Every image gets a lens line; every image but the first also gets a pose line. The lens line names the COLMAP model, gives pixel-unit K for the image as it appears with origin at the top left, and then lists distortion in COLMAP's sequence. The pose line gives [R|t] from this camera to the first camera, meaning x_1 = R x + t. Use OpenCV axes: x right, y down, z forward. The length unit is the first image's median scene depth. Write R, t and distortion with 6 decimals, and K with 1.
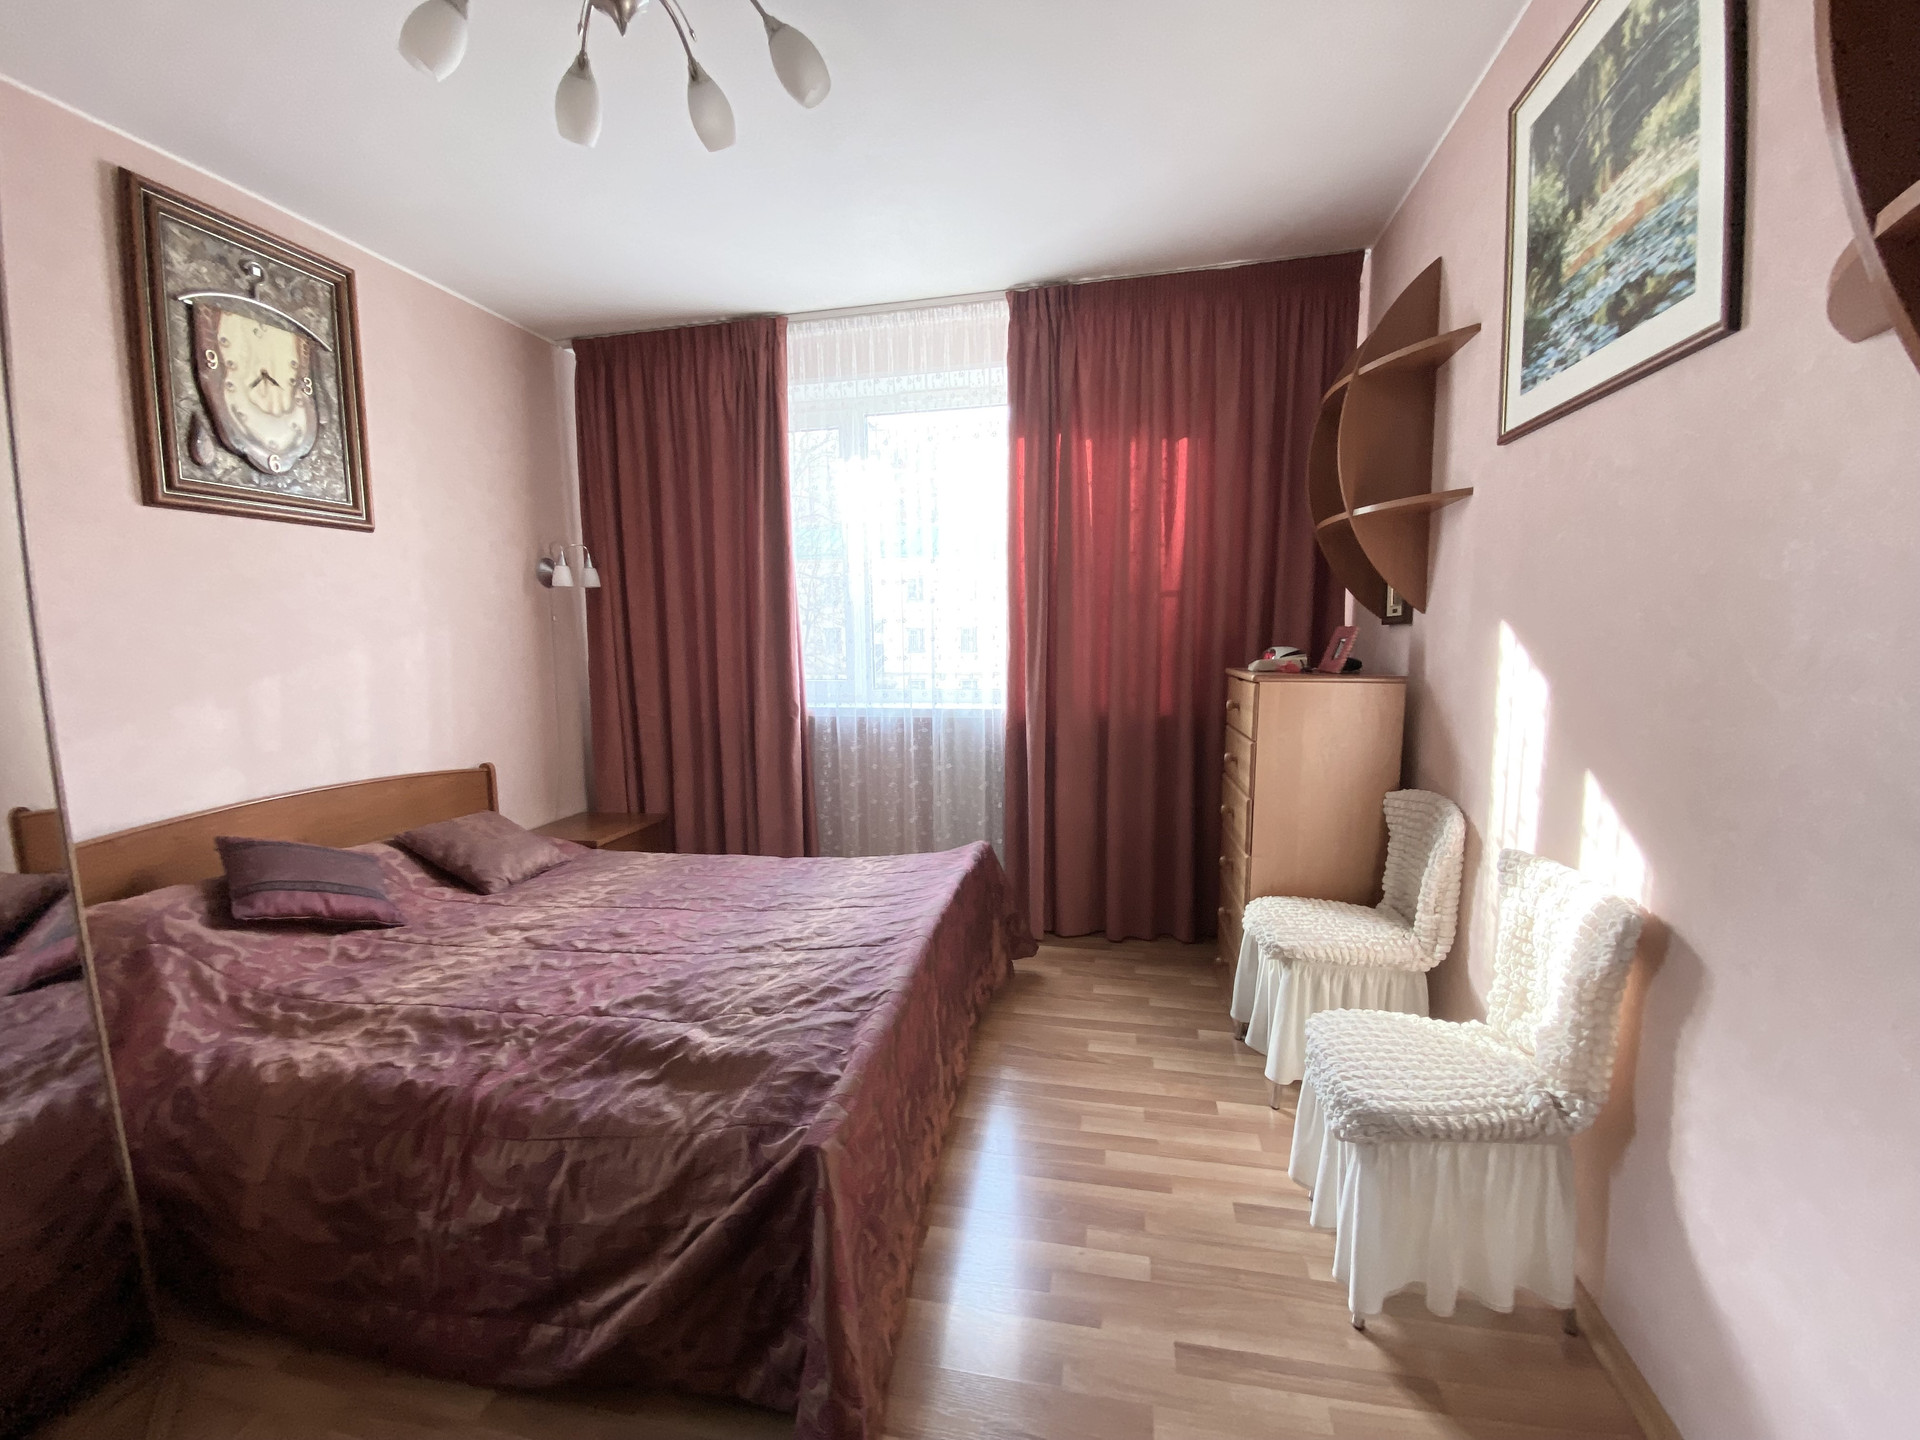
lens RADIAL K [[793.4, 0, 961.7], [0, 793.4, 724.9], [0, 0, 1]] dist [0.020200, -0.020118]
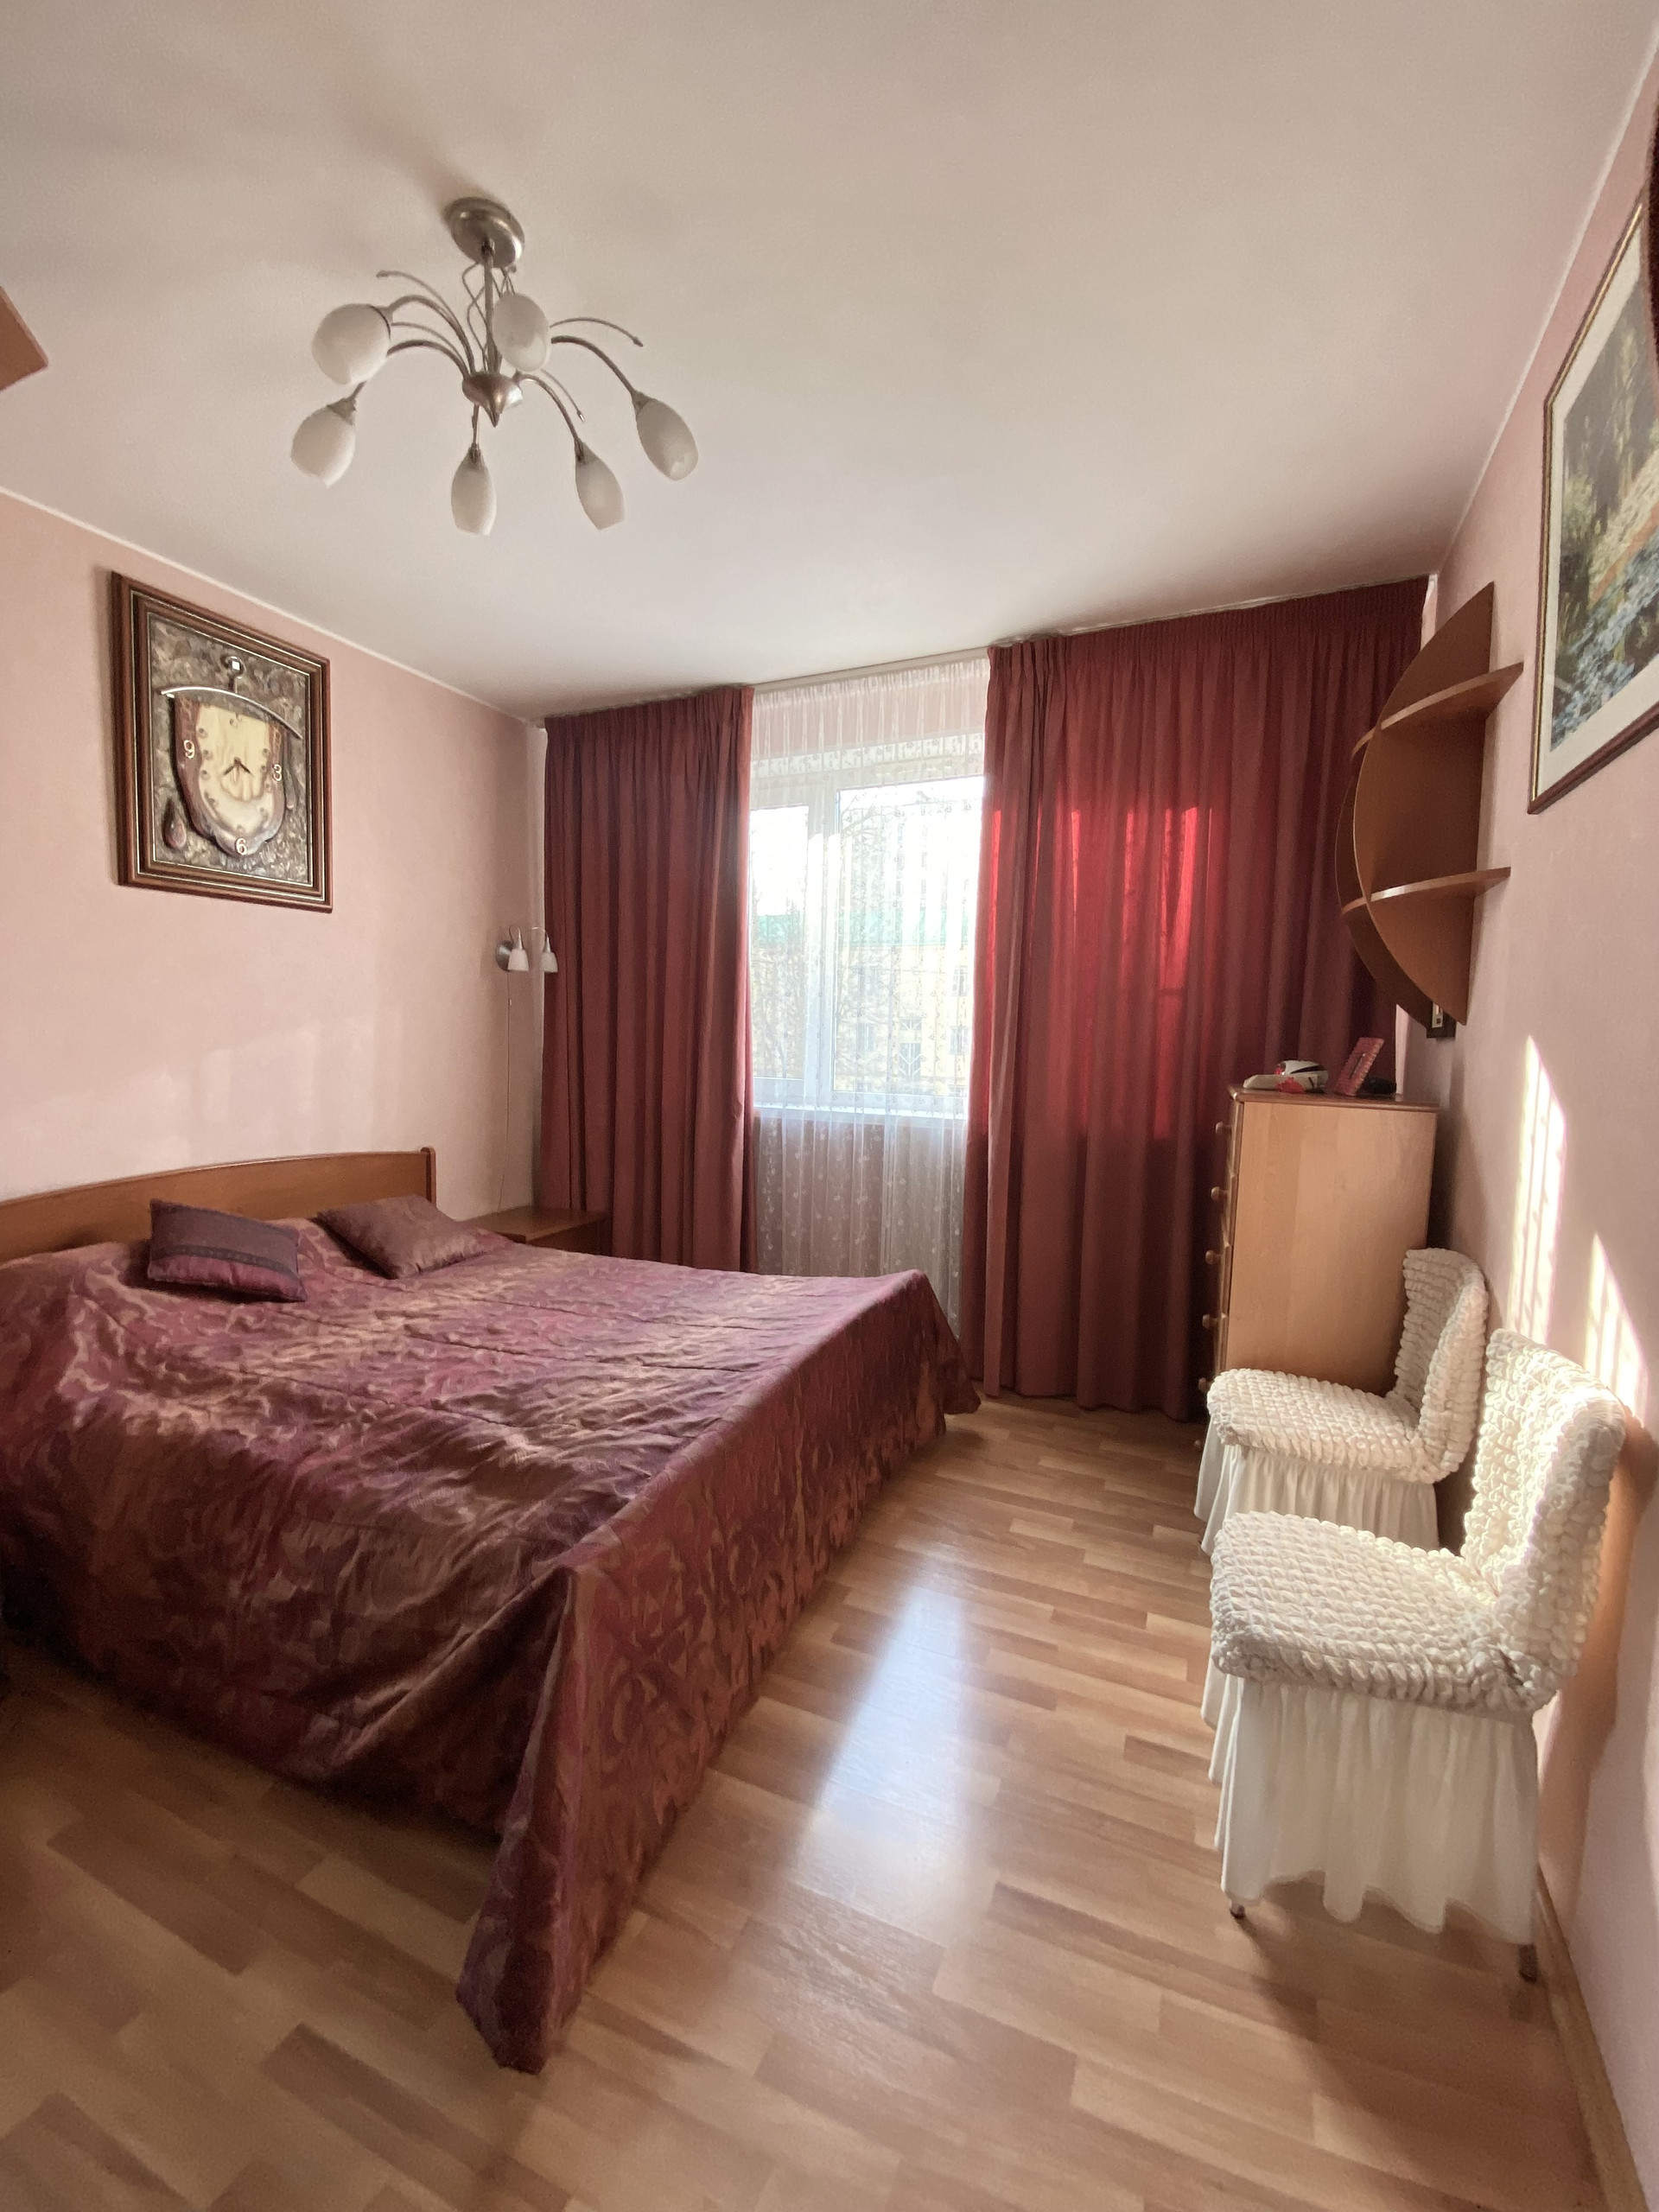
lens RADIAL K [[912.4, 0, 824.4], [0, 912.4, 1097.0], [0, 0, 1]] dist [0.024074, -0.022846]
pose [[0.977731, 0.048241, -0.204240, 0.172649], [-0.057023, 0.997675, -0.037331, 0.000764], [0.201964, 0.048146, 0.978209, -0.010039]]
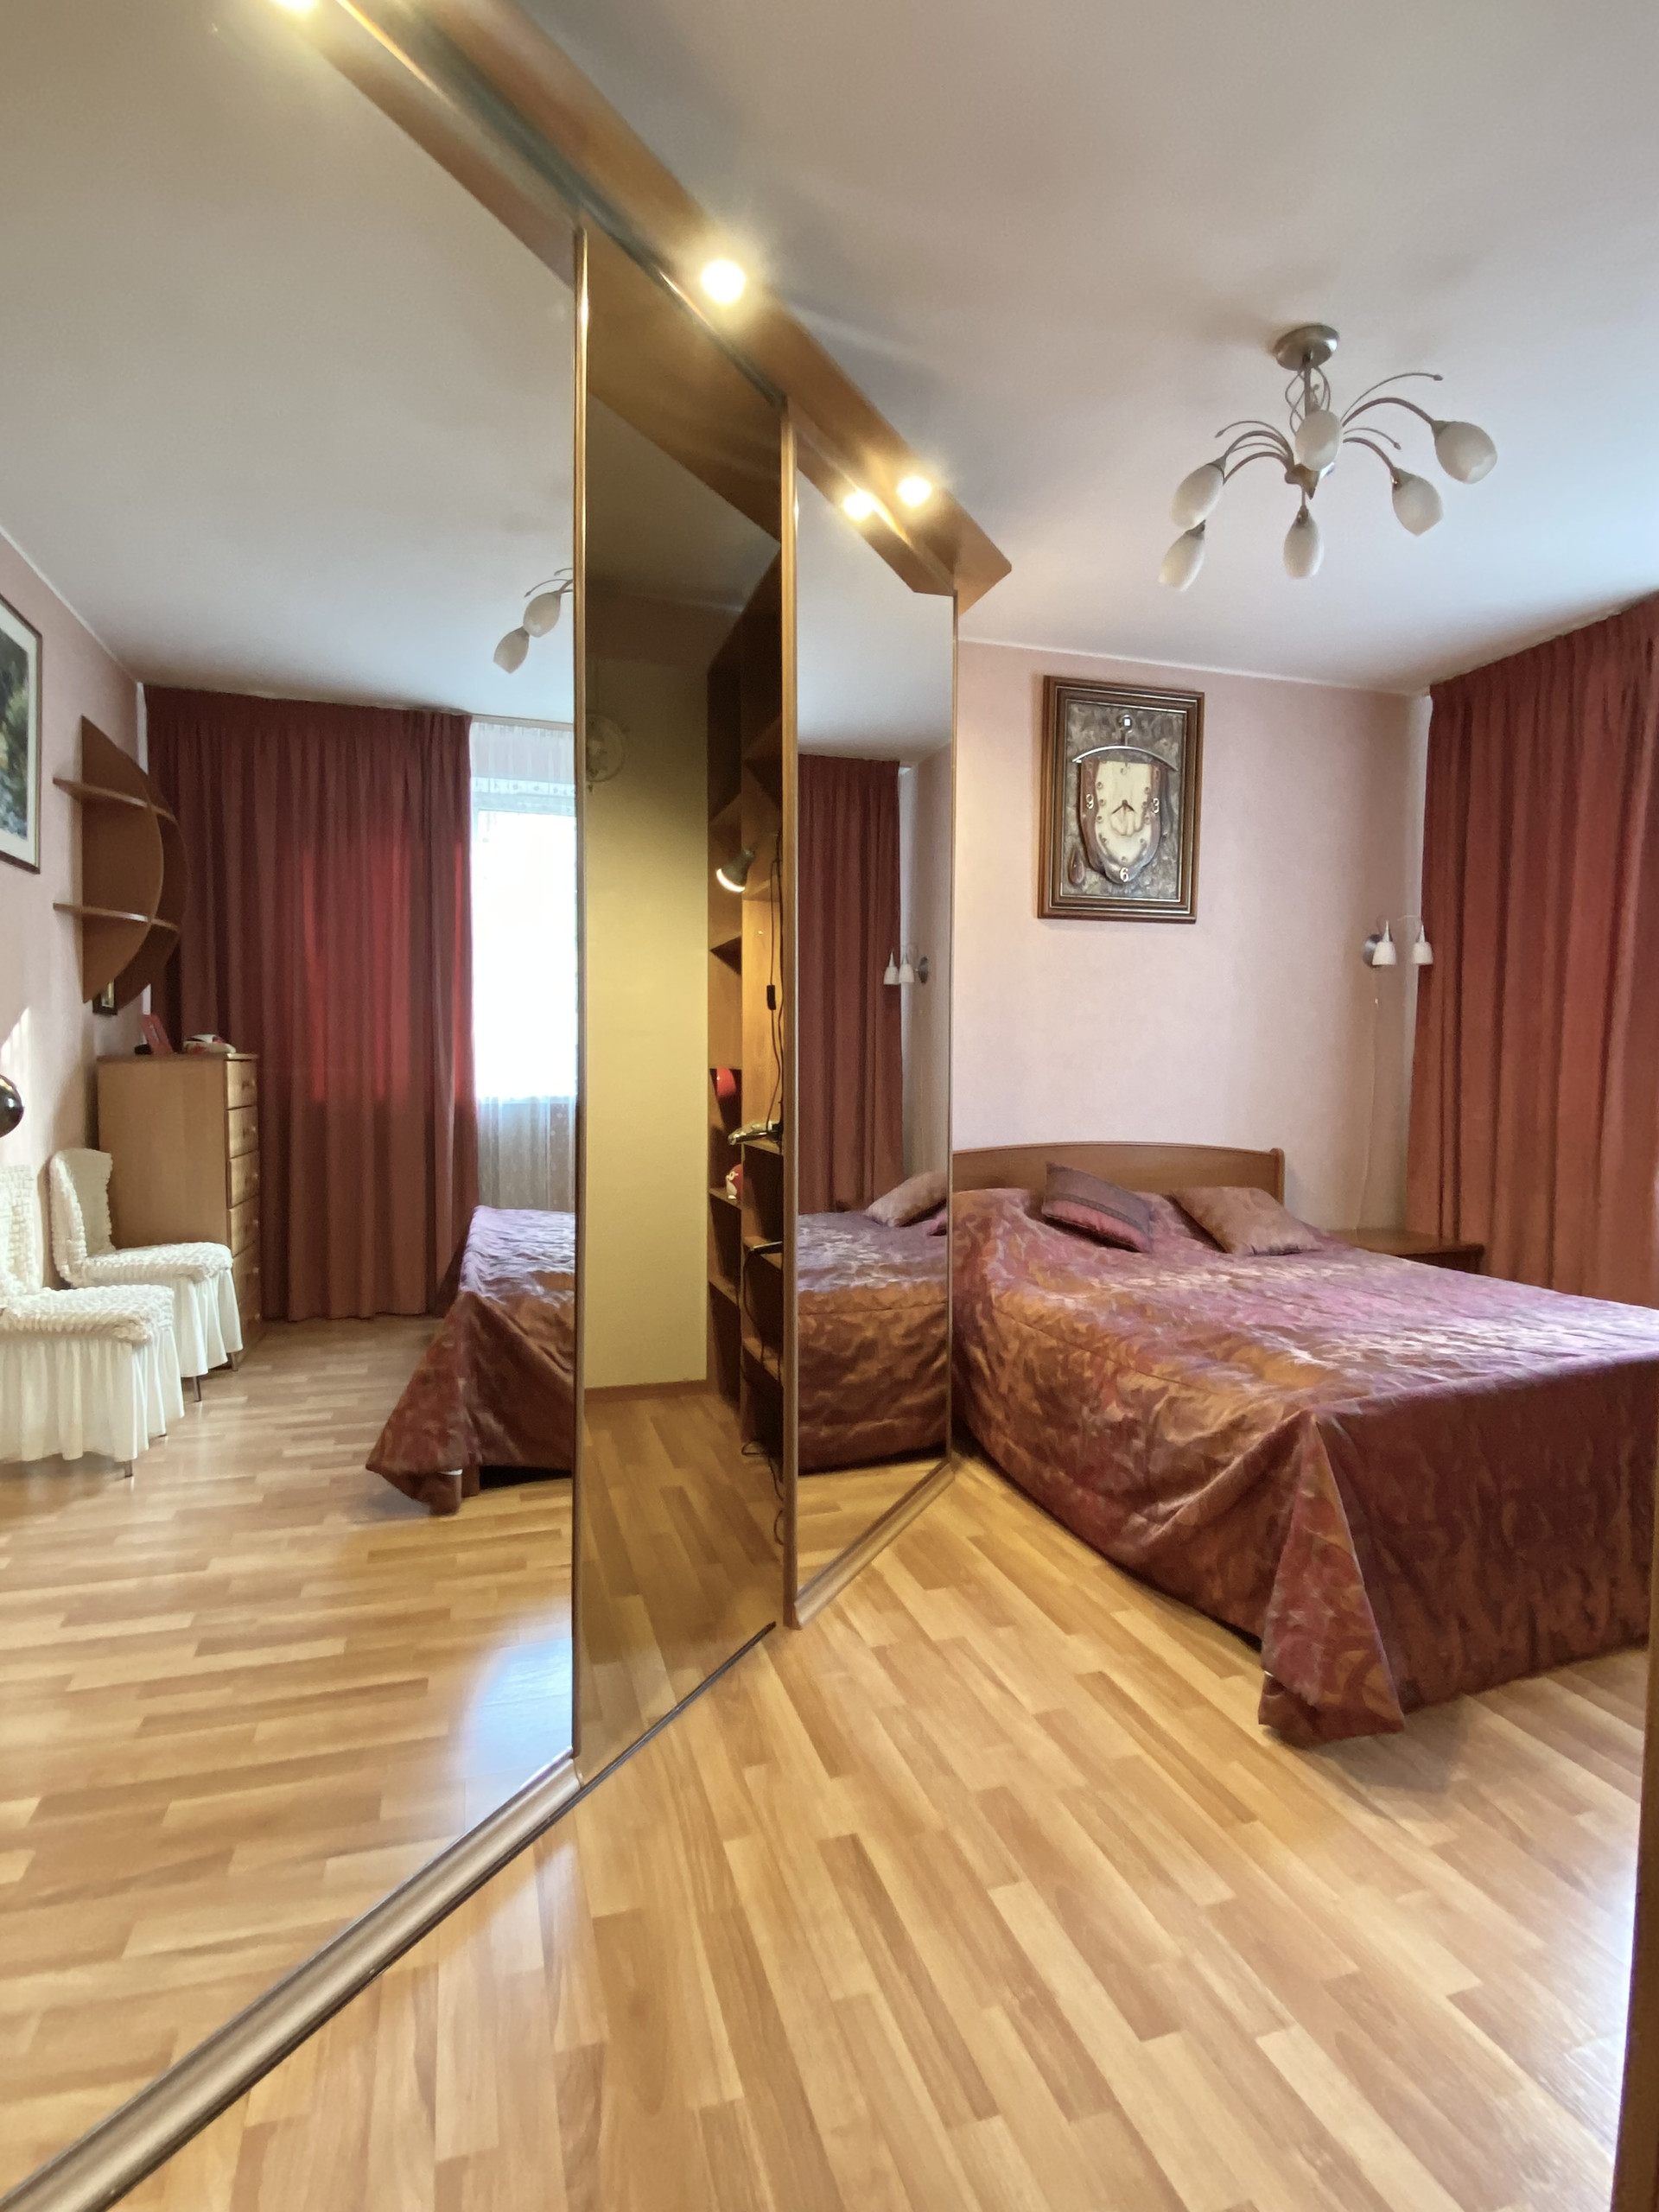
lens RADIAL K [[1102.8, 0, 796.9], [0, 1102.8, 1116.4], [0, 0, 1]] dist [0.038663, -0.053905]
pose [[0.482574, 0.065015, -0.873439, 0.484353], [-0.112723, 0.993558, 0.011676, 0.093819], [0.868571, 0.092822, 0.486794, -0.280051]]
